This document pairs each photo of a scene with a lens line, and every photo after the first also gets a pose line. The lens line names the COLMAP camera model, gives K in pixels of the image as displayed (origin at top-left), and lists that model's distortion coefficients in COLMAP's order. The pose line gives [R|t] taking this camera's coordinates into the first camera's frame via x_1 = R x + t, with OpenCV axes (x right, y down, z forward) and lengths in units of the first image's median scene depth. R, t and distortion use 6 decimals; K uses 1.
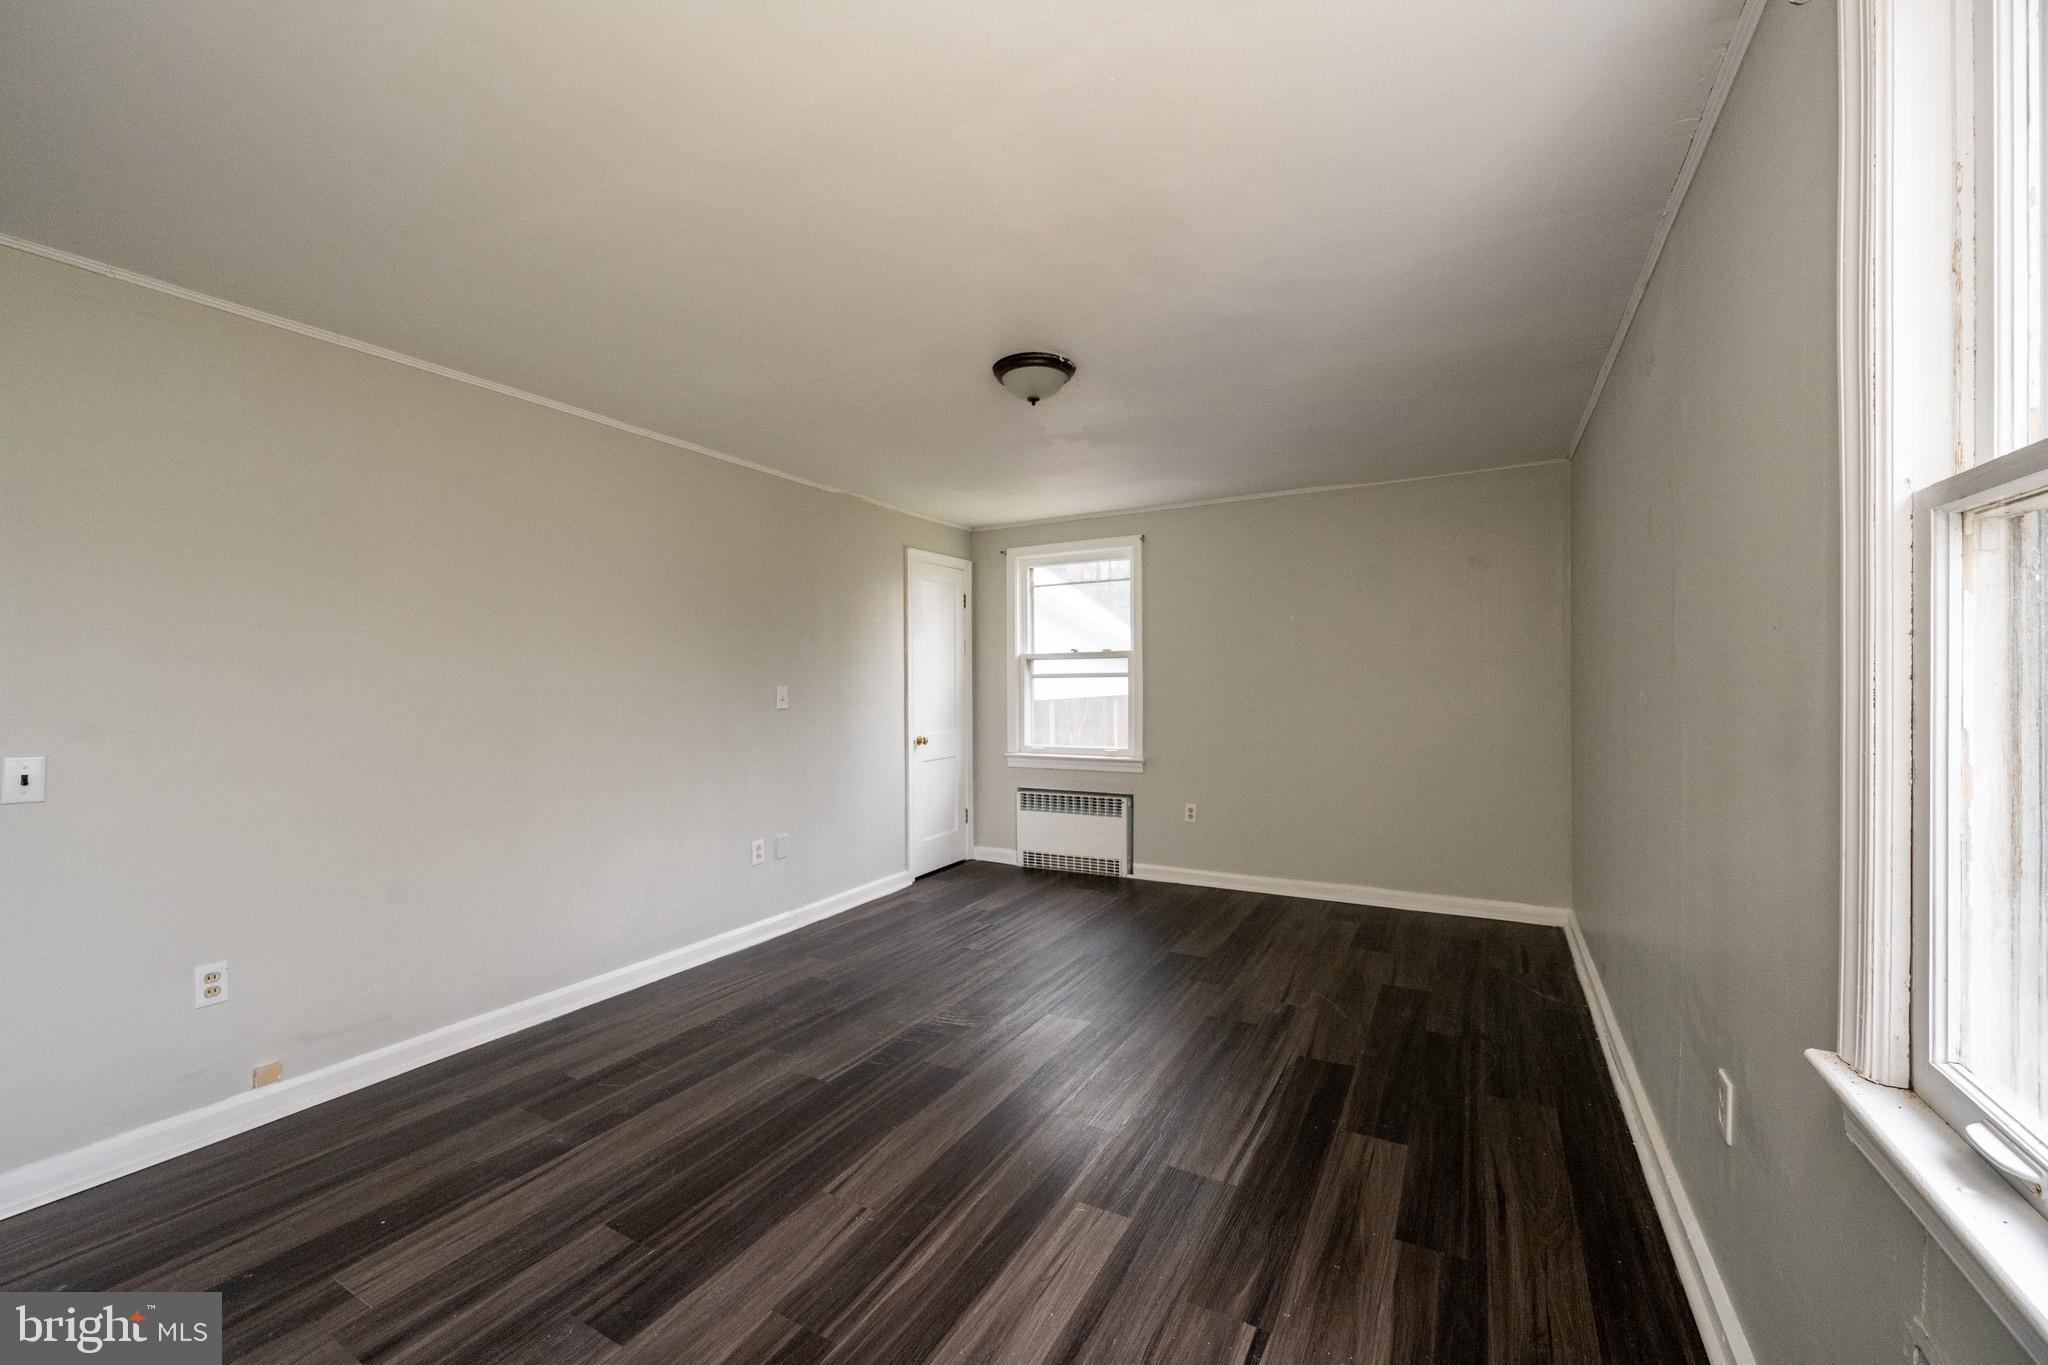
lens RADIAL K [[822.2, 0, 1023.8], [0, 822.2, 678.6], [0, 0, 1]] dist [-0.000293, -0.000021]
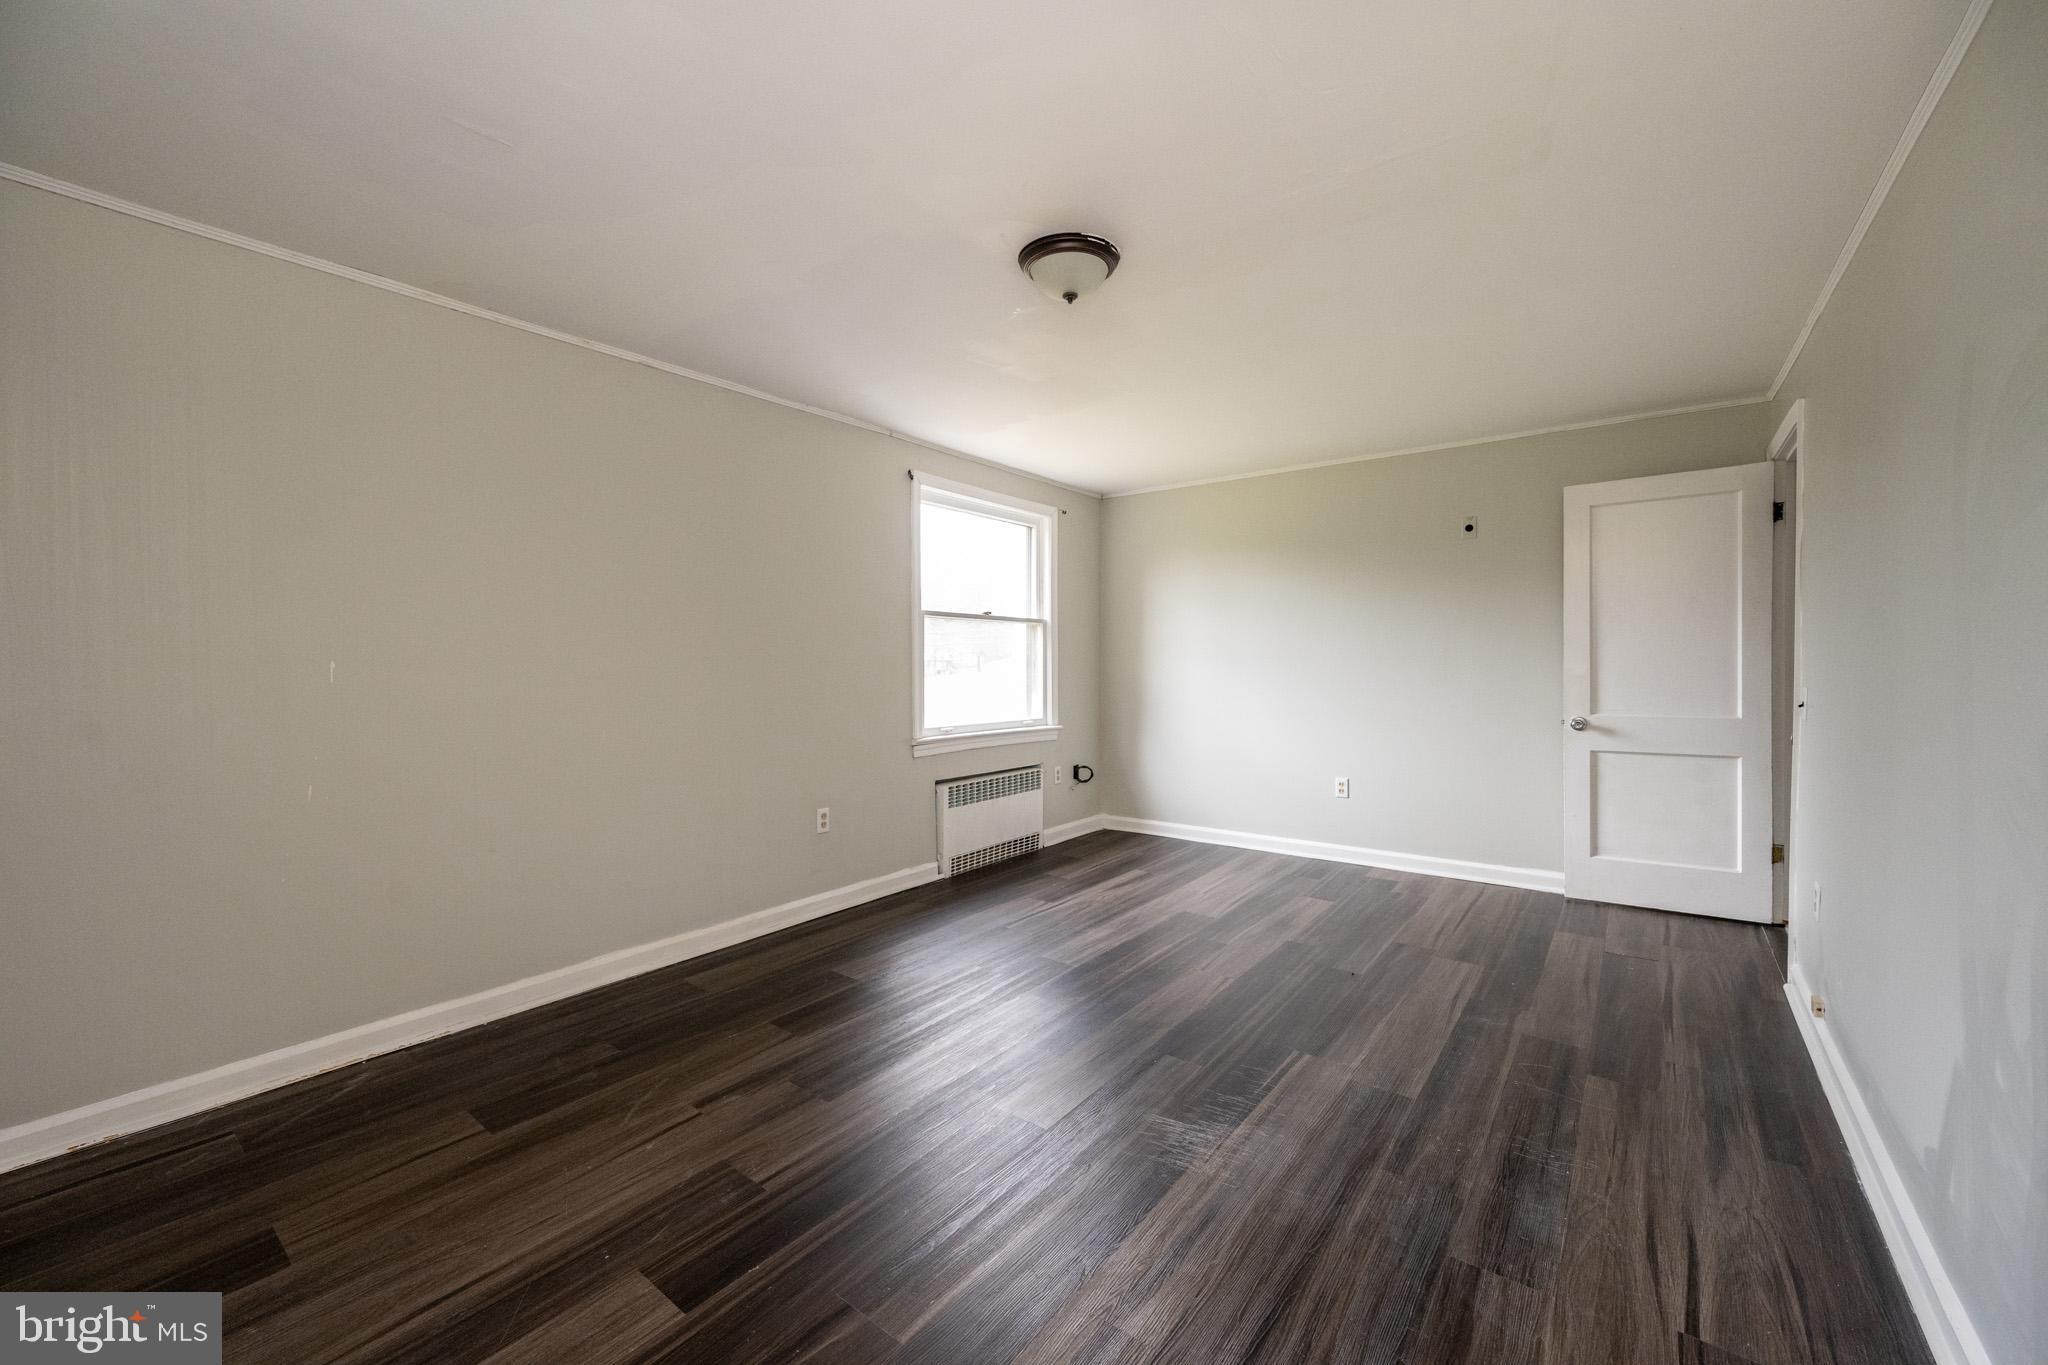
lens RADIAL K [[822.2, 0, 1023.1], [0, 822.2, 671.8], [0, 0, 1]] dist [-0.000293, -0.000021]
pose [[-0.989225, 0.004794, 0.146324, -0.052548], [0.007107, 0.999858, 0.015294, 0.020578], [-0.146230, 0.016169, -0.989118, 1.661056]]
